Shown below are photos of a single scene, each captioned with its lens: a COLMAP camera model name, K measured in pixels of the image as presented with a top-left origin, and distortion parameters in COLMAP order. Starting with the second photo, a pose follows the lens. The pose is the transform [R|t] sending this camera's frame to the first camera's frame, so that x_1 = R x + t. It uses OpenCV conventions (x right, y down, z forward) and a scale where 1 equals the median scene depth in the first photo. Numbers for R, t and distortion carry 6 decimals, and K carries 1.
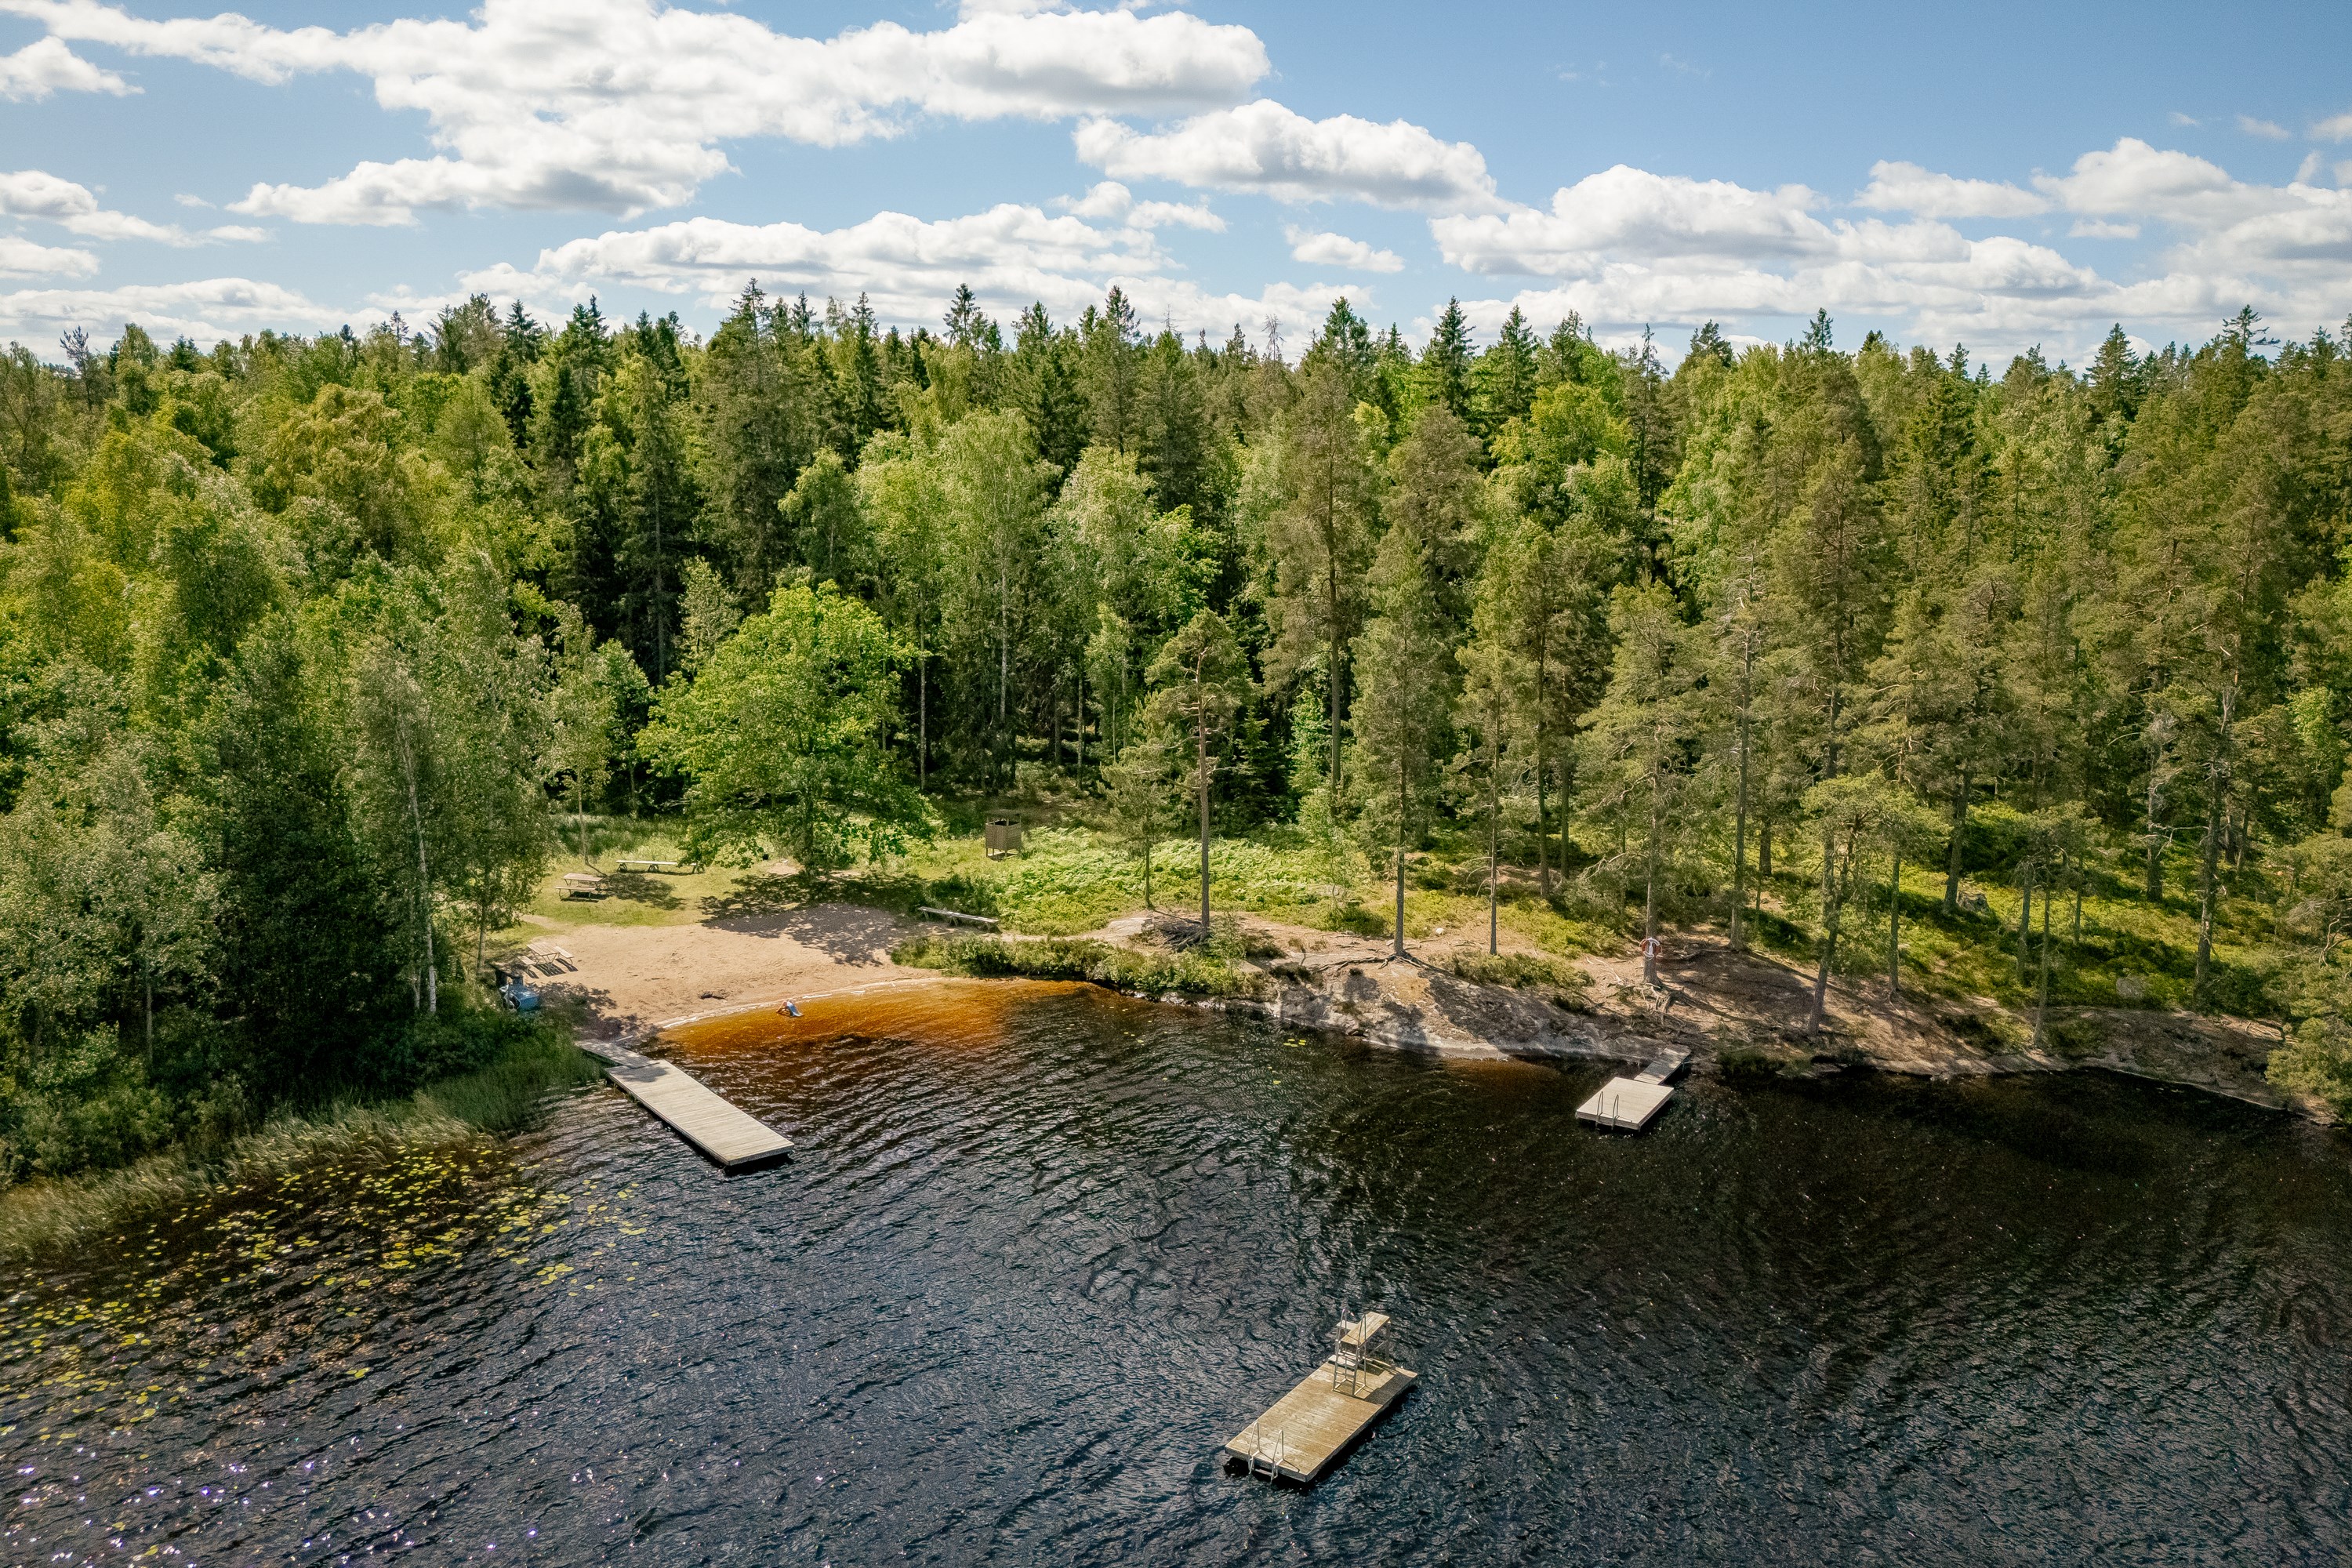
lens RADIAL K [[1658.8, 0, 1176.0], [0, 1658.8, 784.0], [0, 0, 1]] dist [0.032641, -0.000525]
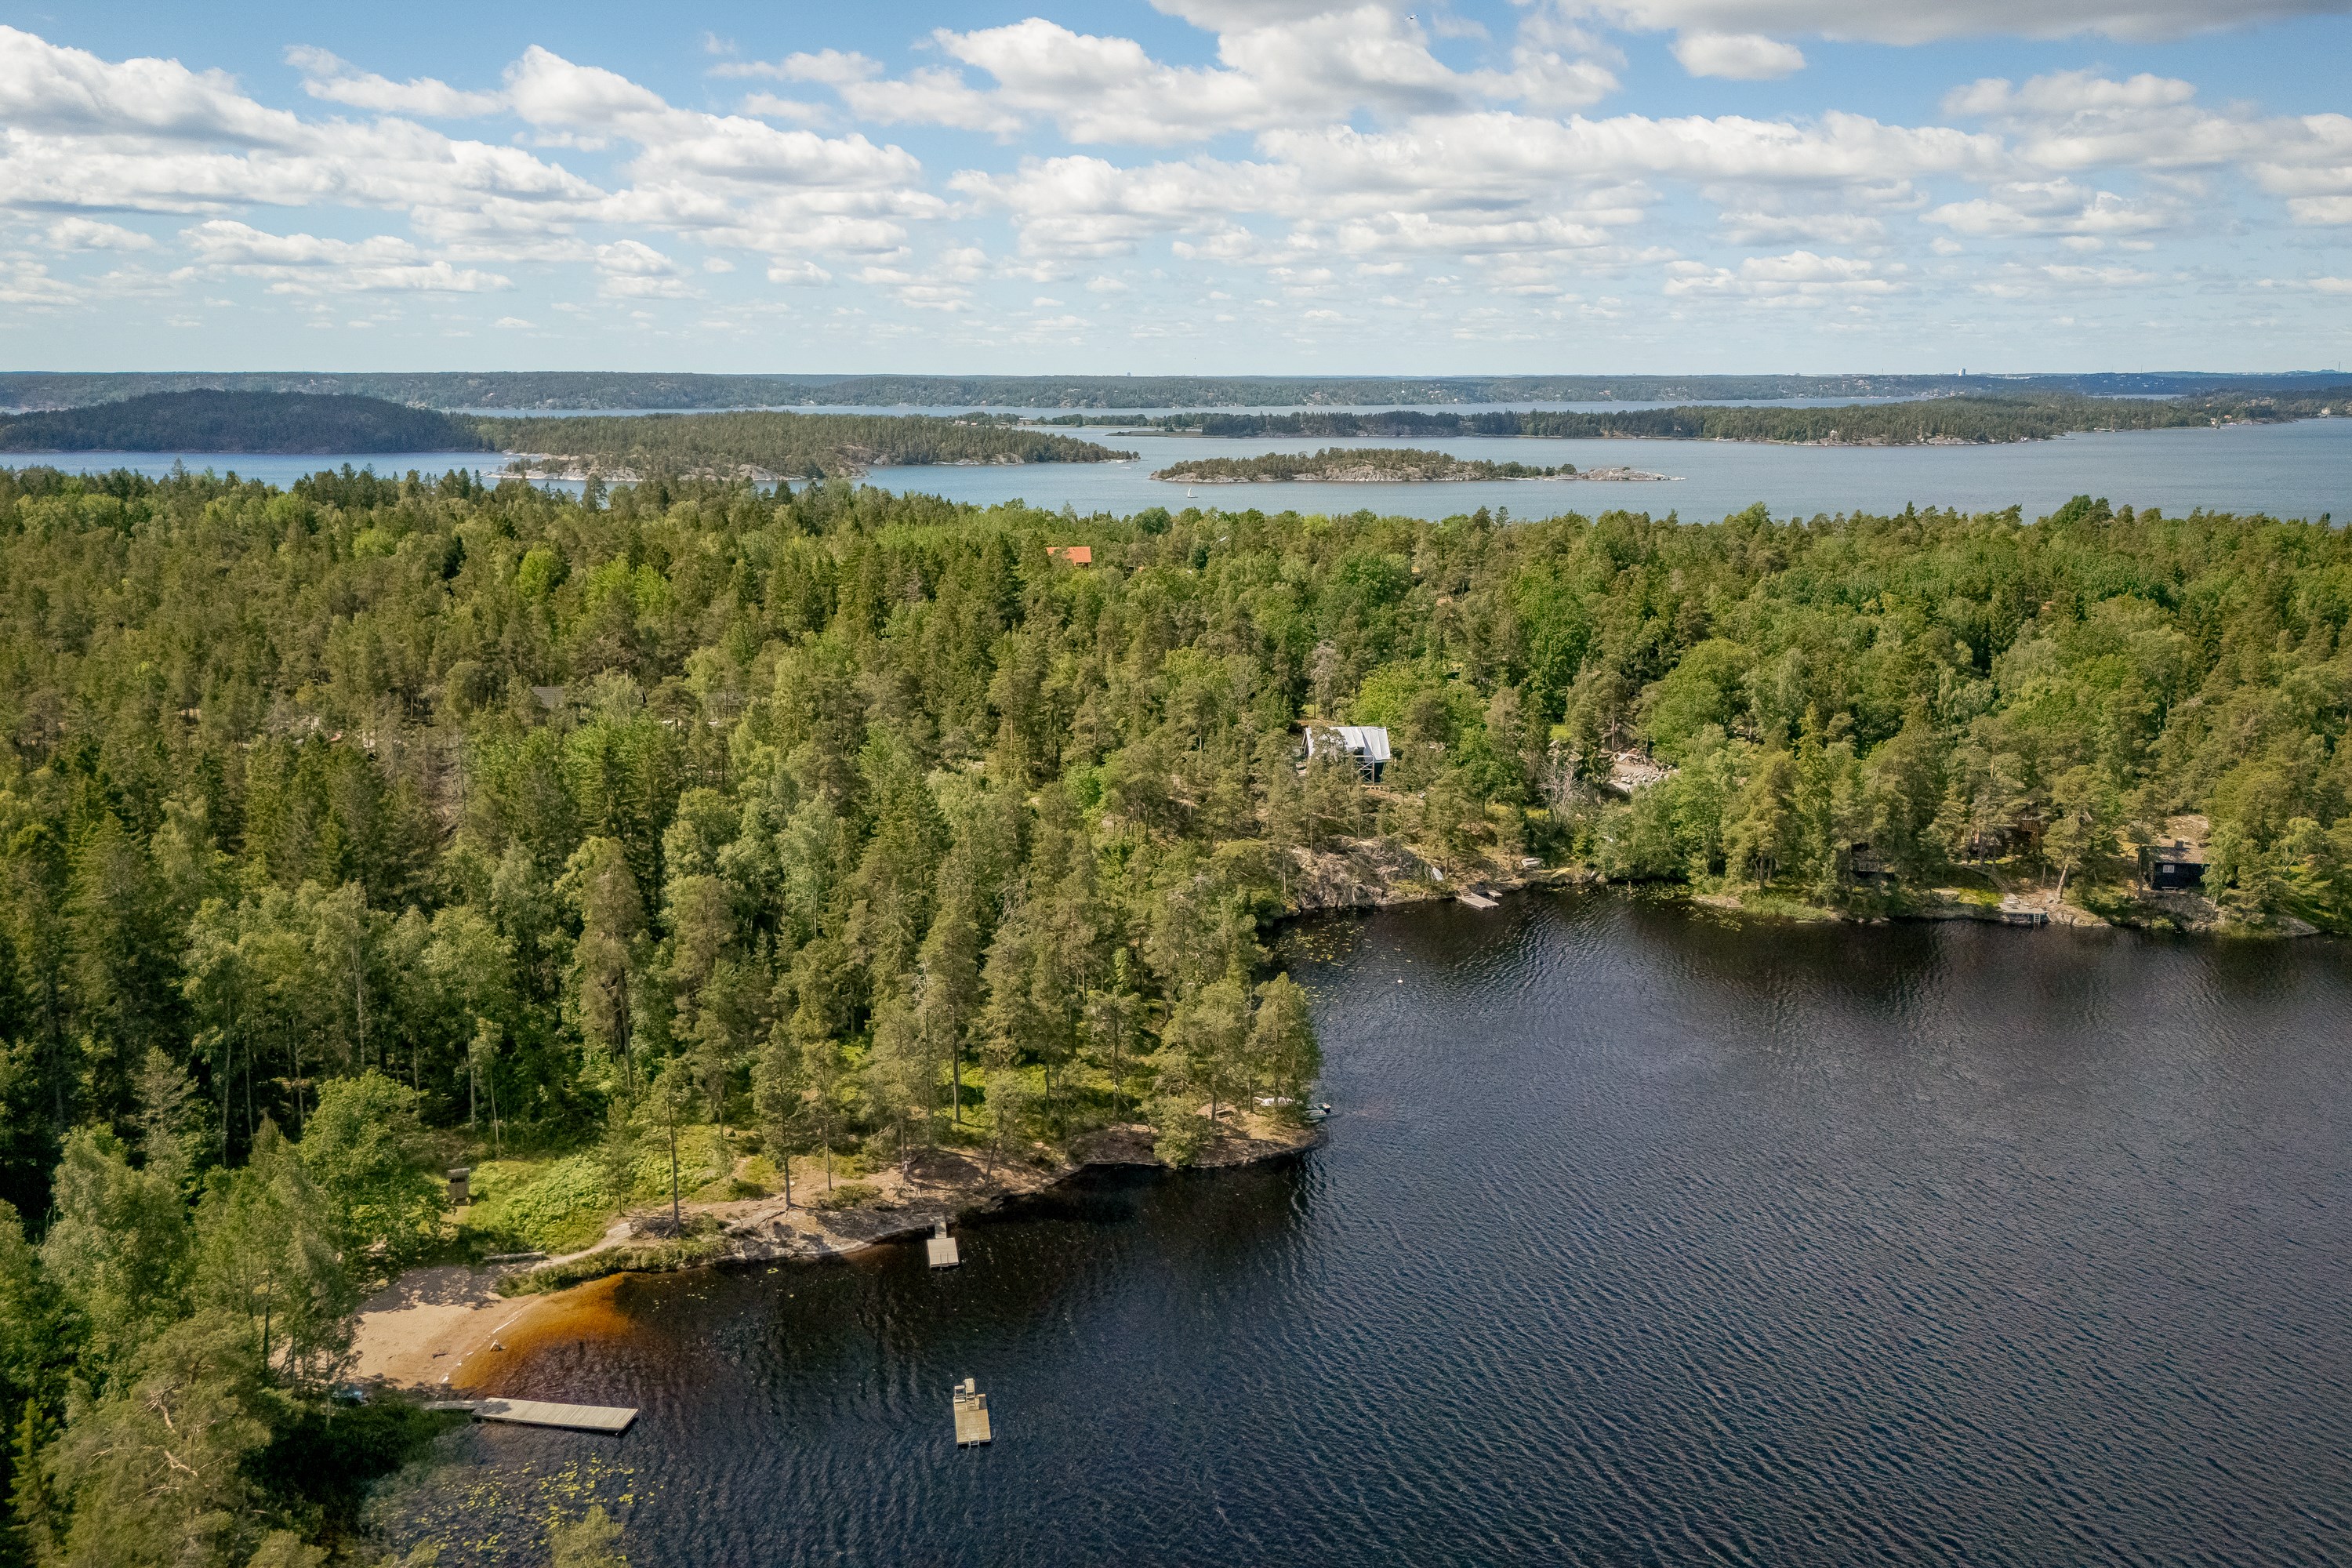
lens RADIAL K [[1666.1, 0, 1176.0], [0, 1666.1, 784.0], [0, 0, 1]] dist [-0.068143, -0.000561]
pose [[0.725967, -0.133678, 0.674613, -0.762020], [0.130832, 0.989858, 0.055353, -0.424684], [-0.675171, 0.048076, 0.736093, -0.699035]]
